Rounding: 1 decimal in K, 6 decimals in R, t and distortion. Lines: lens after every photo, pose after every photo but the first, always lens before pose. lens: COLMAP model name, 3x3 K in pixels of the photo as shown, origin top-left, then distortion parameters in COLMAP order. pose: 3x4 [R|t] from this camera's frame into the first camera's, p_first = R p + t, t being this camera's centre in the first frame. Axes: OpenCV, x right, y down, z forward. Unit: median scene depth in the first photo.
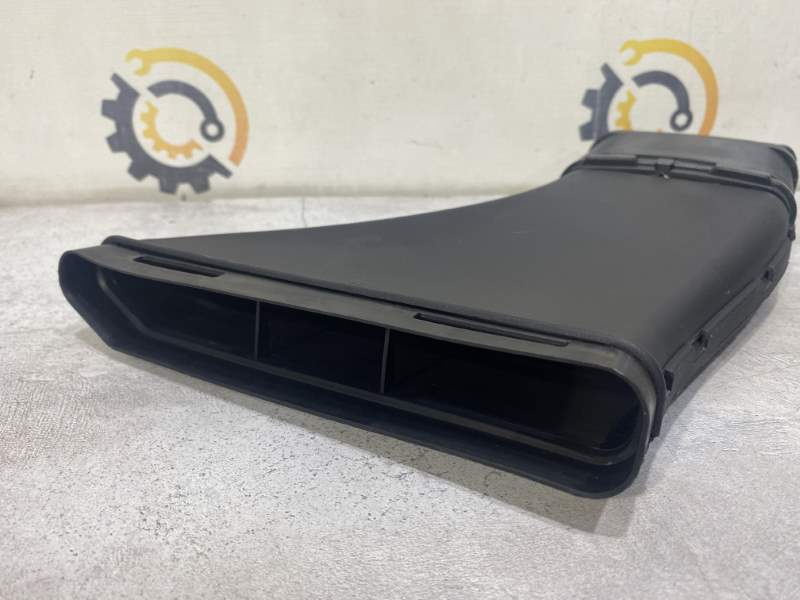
lens RADIAL K [[620.9, 0, 394.7], [0, 620.9, 298.2], [0, 0, 1]] dist [-0.023928, 0.010615]
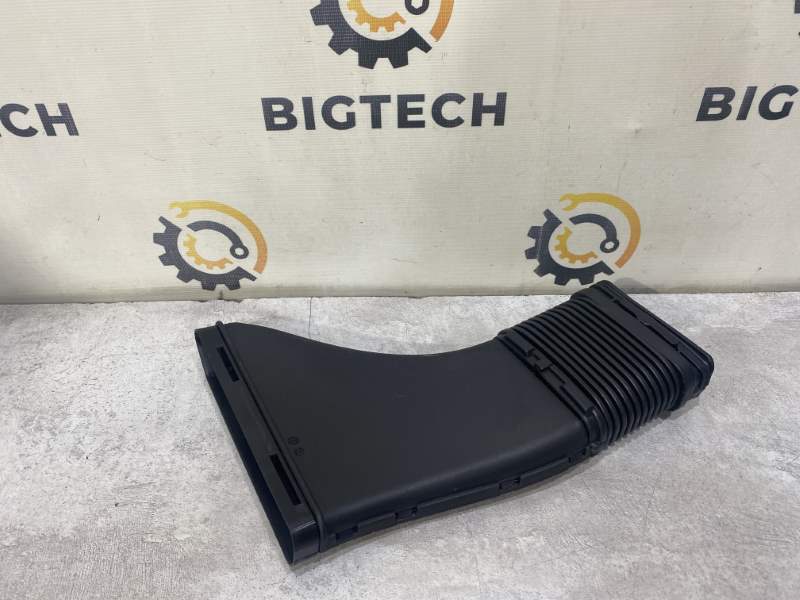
lens RADIAL K [[608.7, 0, 399.3], [0, 608.7, 301.5], [0, 0, 1]] dist [0.012314, -0.013155]
pose [[0.998709, 0.023613, -0.044973, 0.103056], [-0.010357, 0.961442, 0.274813, -0.534736], [0.049728, -0.273992, 0.960445, -0.244789]]
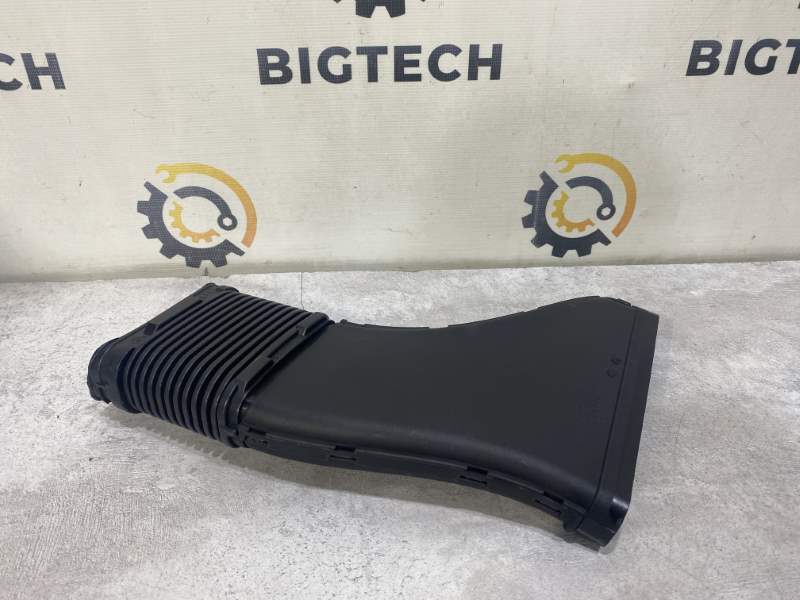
lens RADIAL K [[610.8, 0, 399.8], [0, 610.8, 299.0], [0, 0, 1]] dist [0.003148, -0.003499]
pose [[0.999987, 0.004662, 0.002228, 0.052020], [-0.004940, 0.989048, 0.147513, -0.306437], [-0.001516, -0.147522, 0.989058, -0.245592]]
